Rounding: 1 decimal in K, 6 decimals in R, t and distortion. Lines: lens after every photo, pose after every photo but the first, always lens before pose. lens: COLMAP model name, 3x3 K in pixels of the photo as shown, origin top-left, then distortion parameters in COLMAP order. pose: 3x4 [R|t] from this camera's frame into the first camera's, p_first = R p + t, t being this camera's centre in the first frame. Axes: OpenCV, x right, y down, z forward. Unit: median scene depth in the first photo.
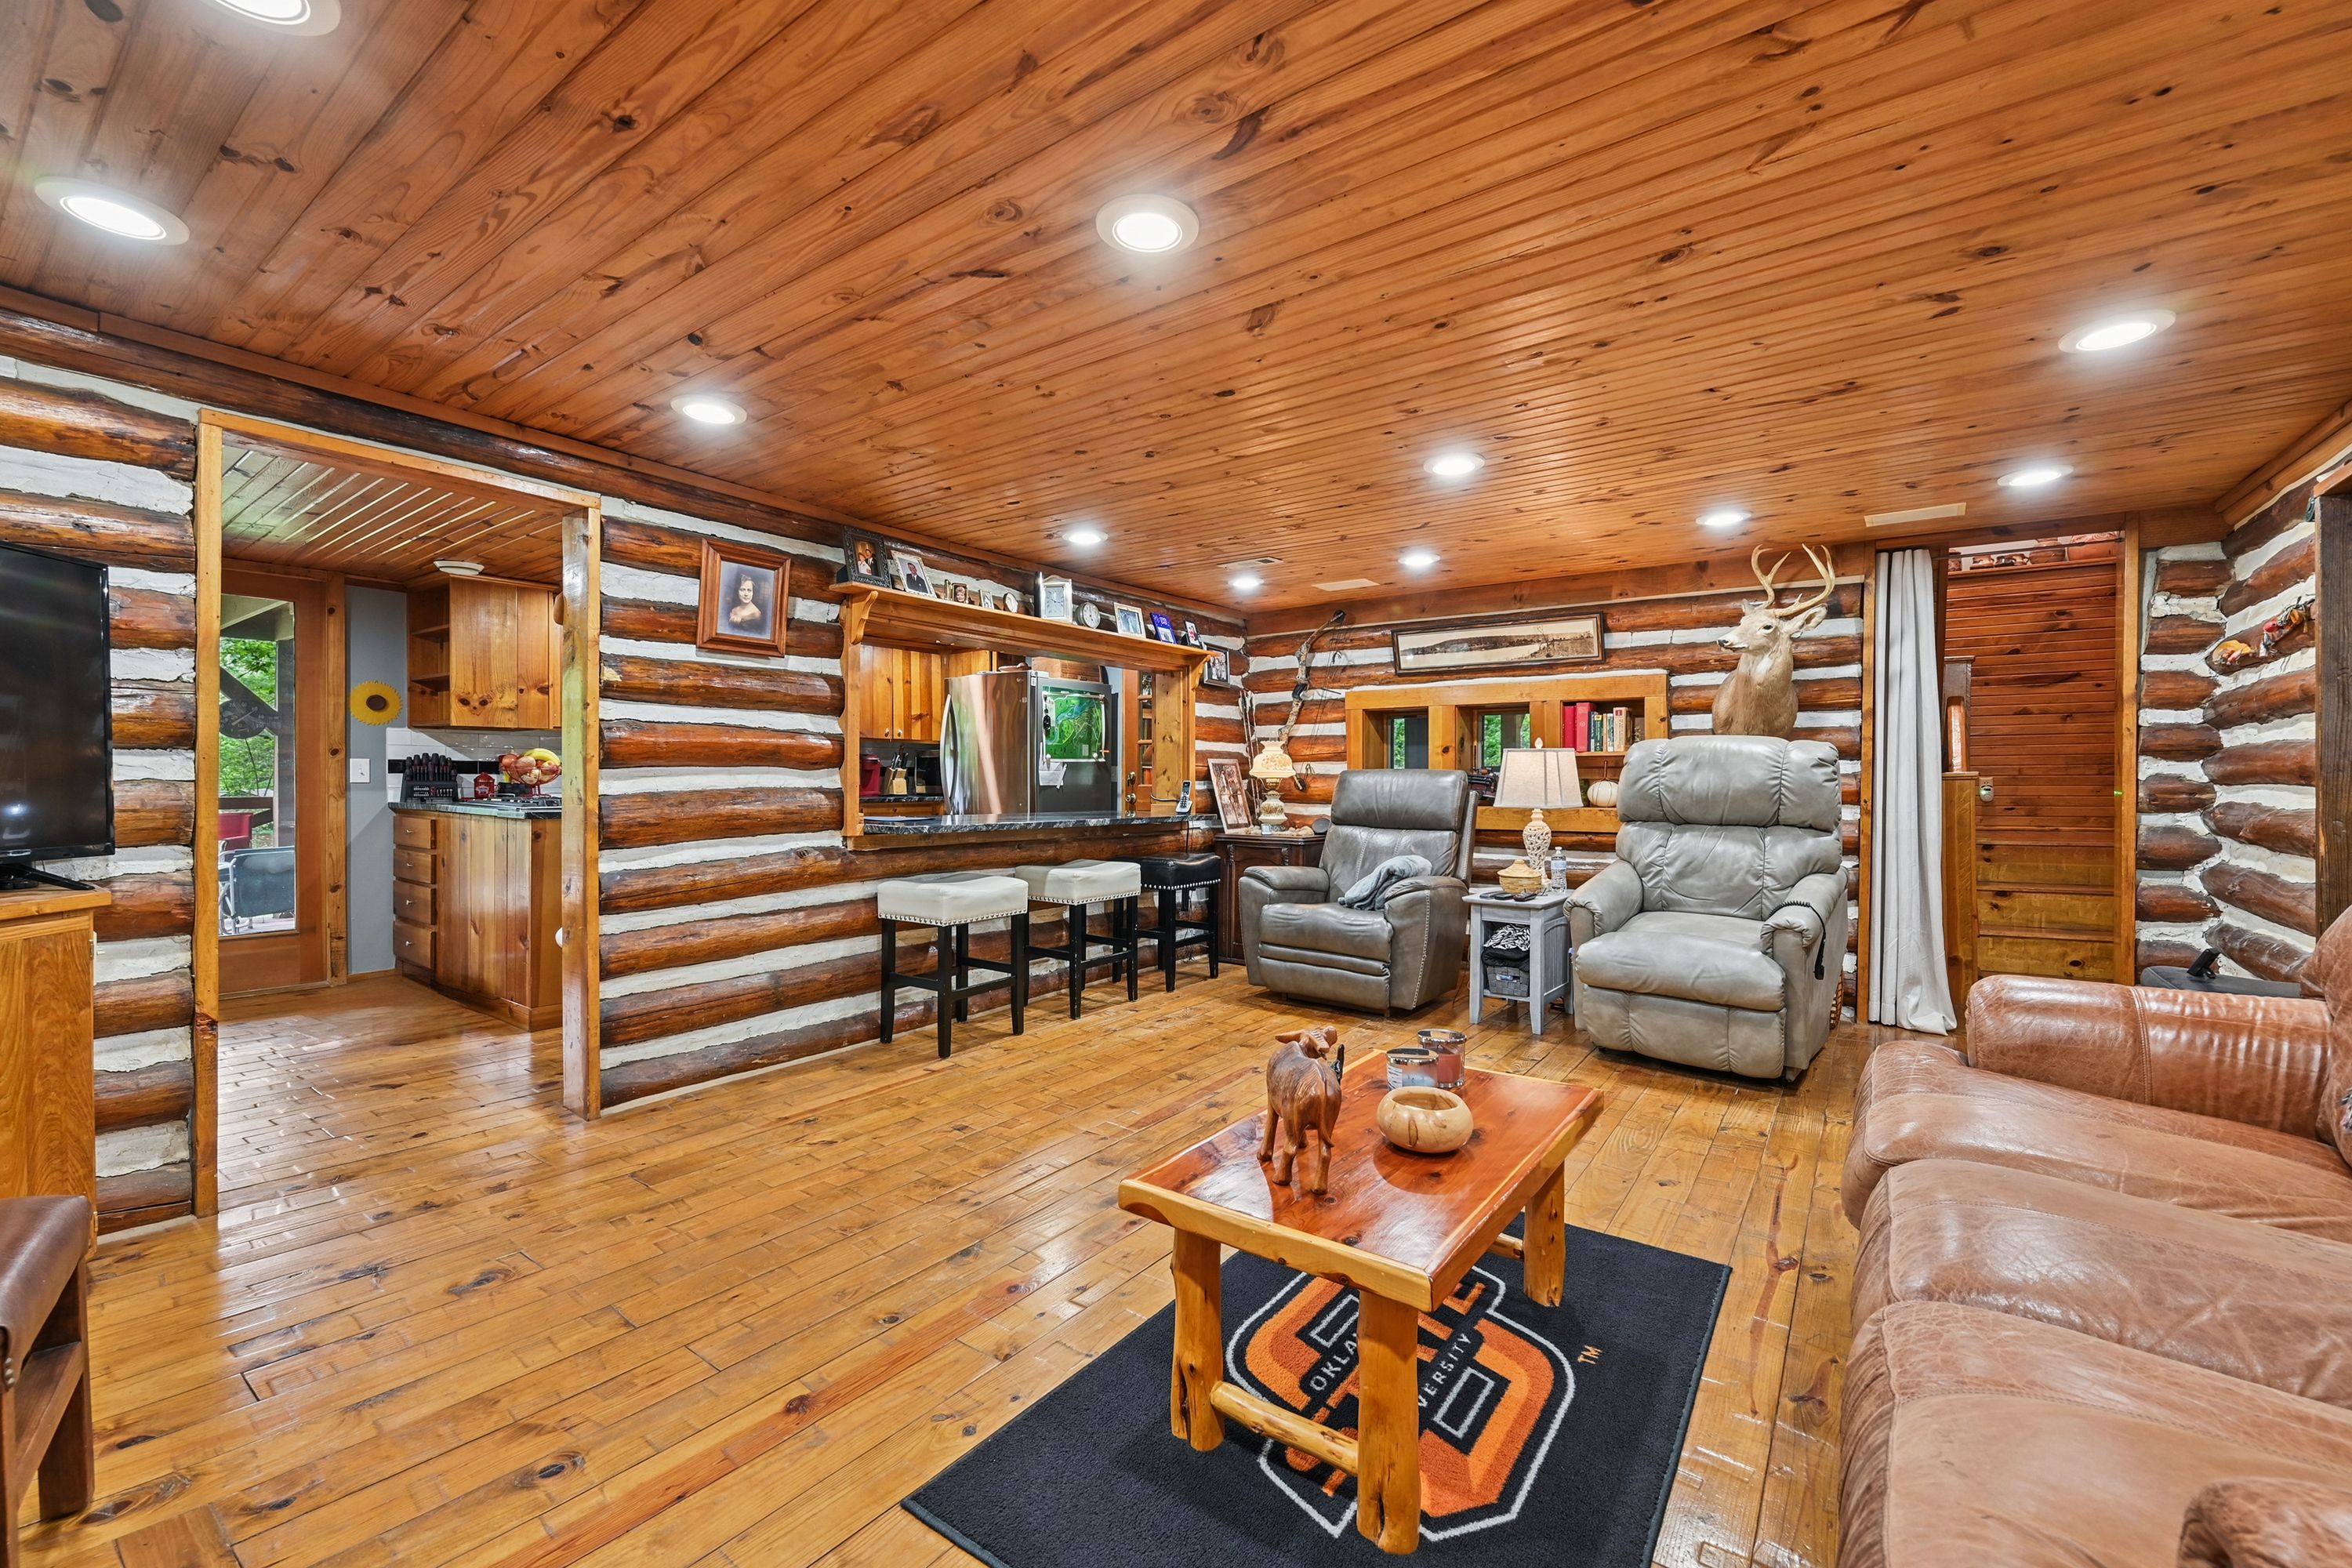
lens RADIAL K [[965.1, 0, 1178.3], [0, 965.1, 788.7], [0, 0, 1]] dist [-0.004653, 0.003036]
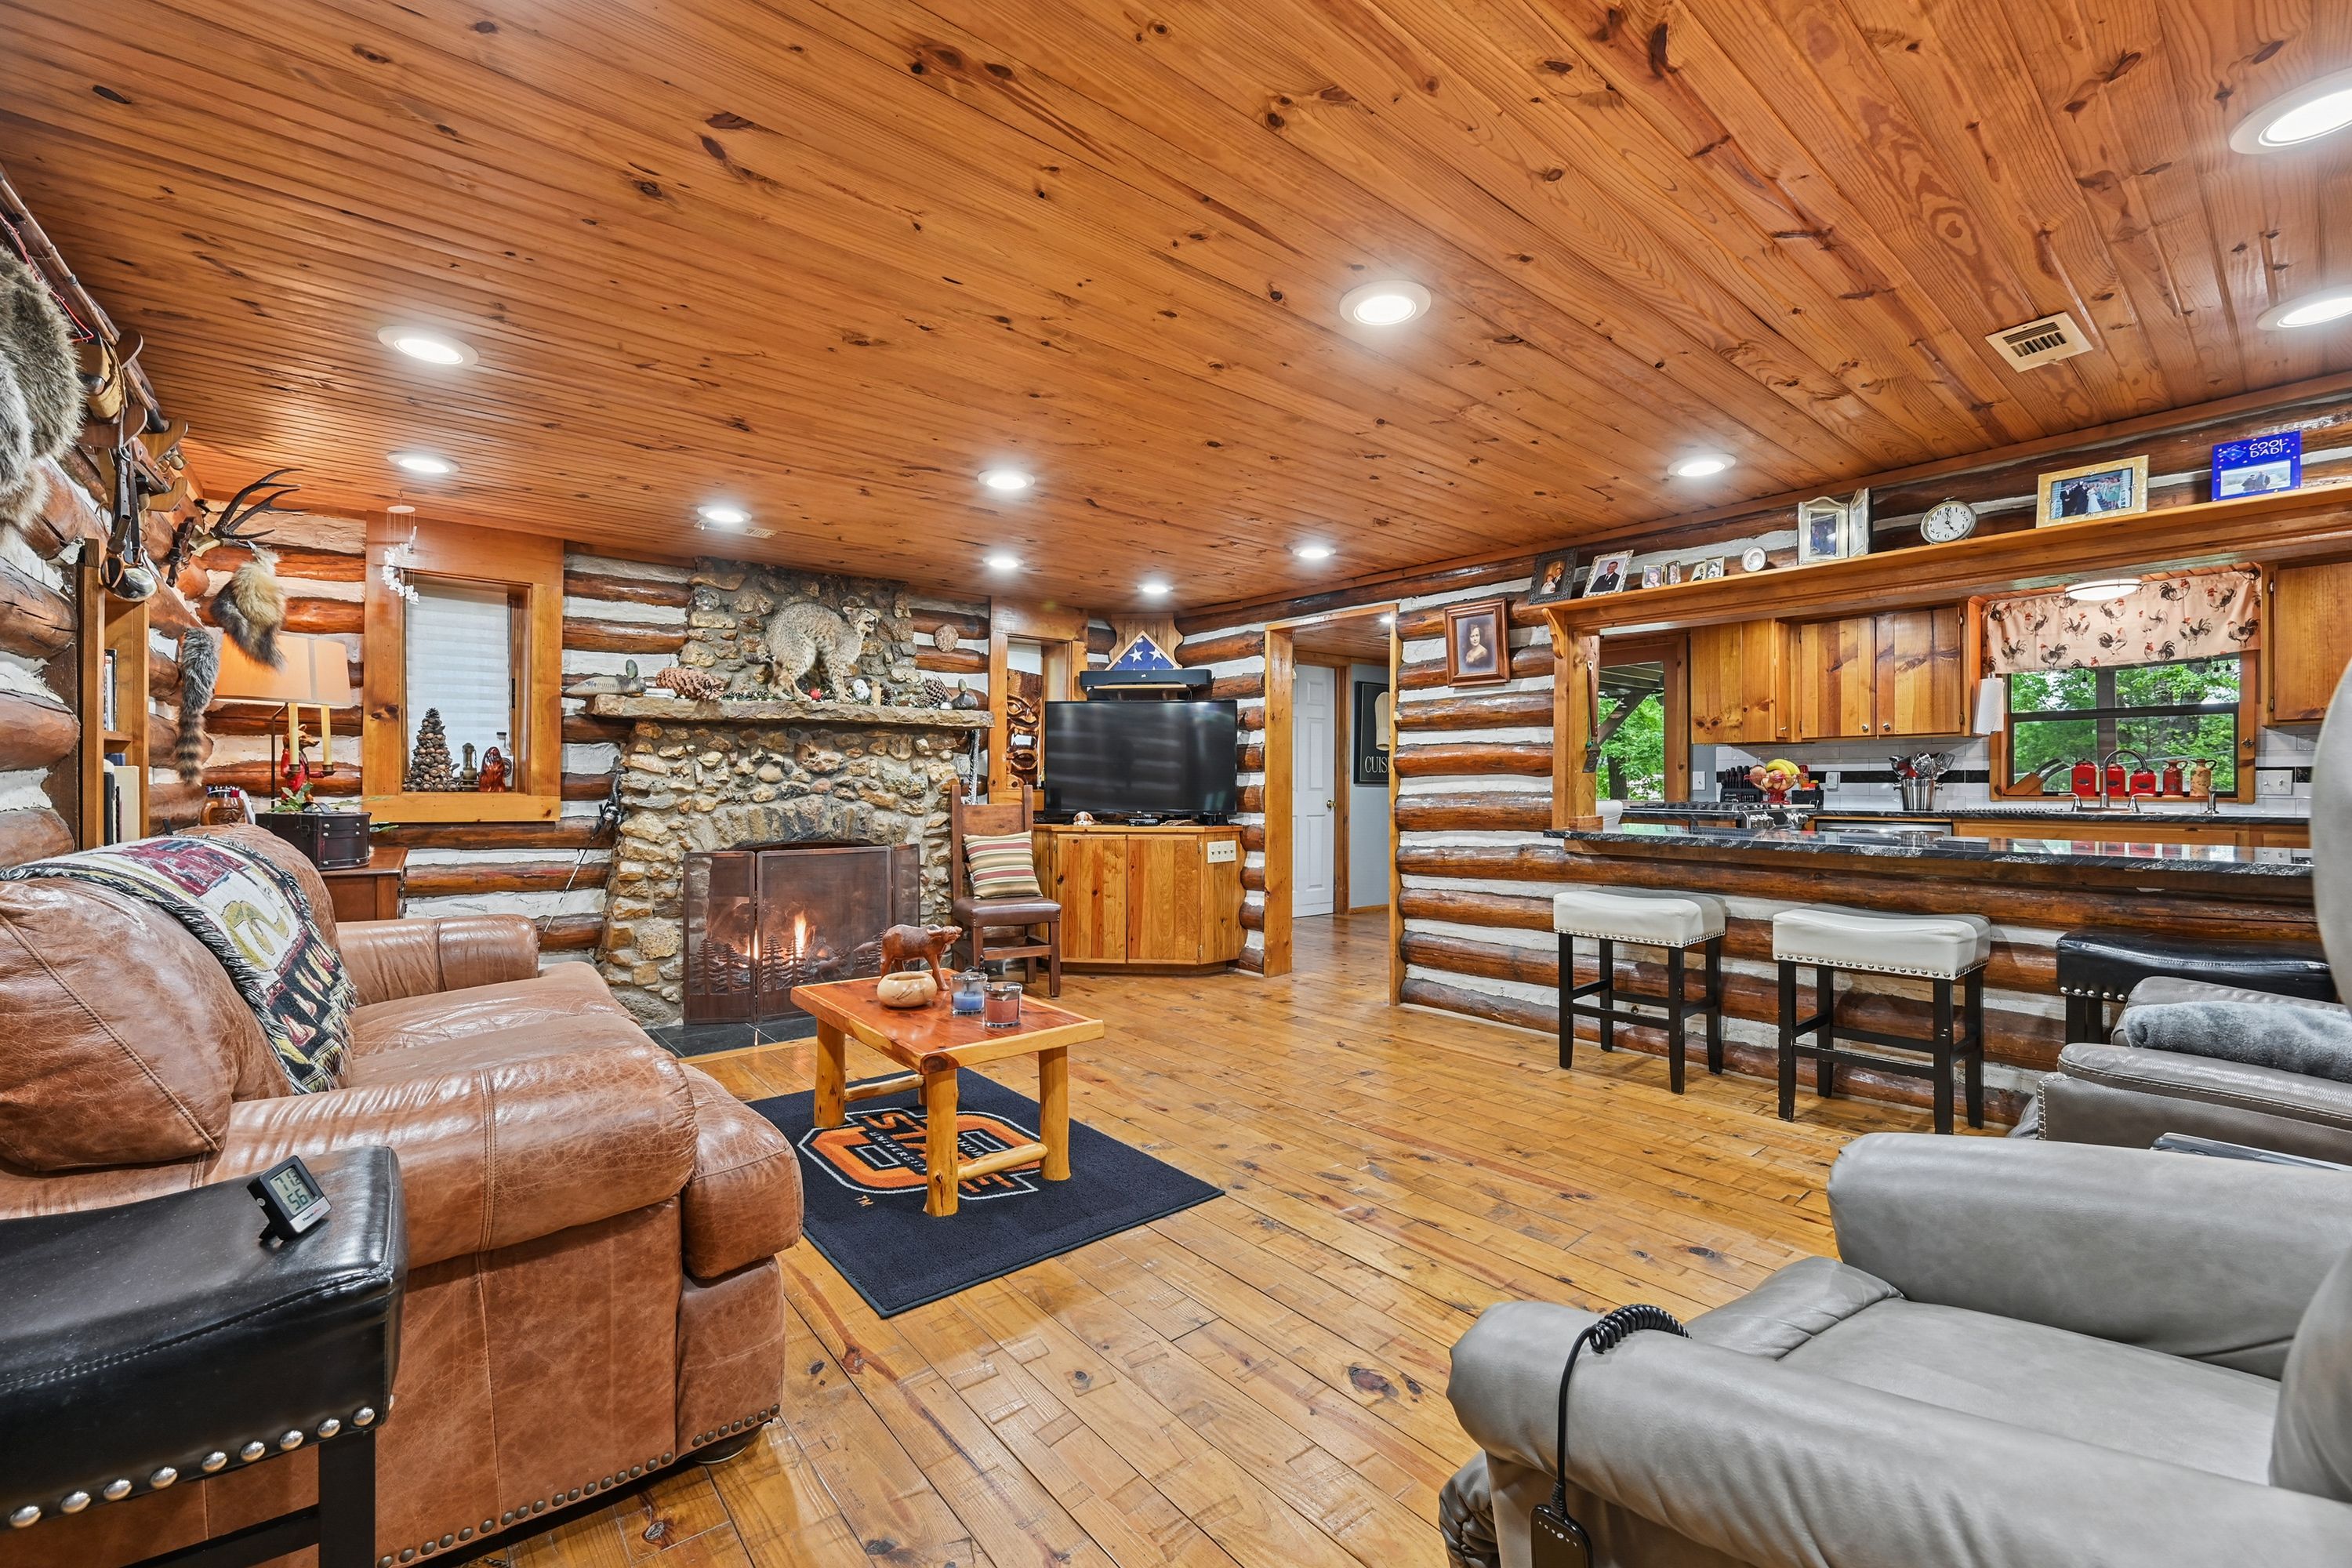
lens RADIAL K [[965.1, 0, 1186.8], [0, 965.1, 780.1], [0, 0, 1]] dist [-0.004653, 0.003036]
pose [[-0.248263, -0.009317, -0.968648, 0.878828], [-0.013334, 0.999892, -0.006200, -0.002659], [0.968601, 0.011376, -0.248361, 0.950828]]
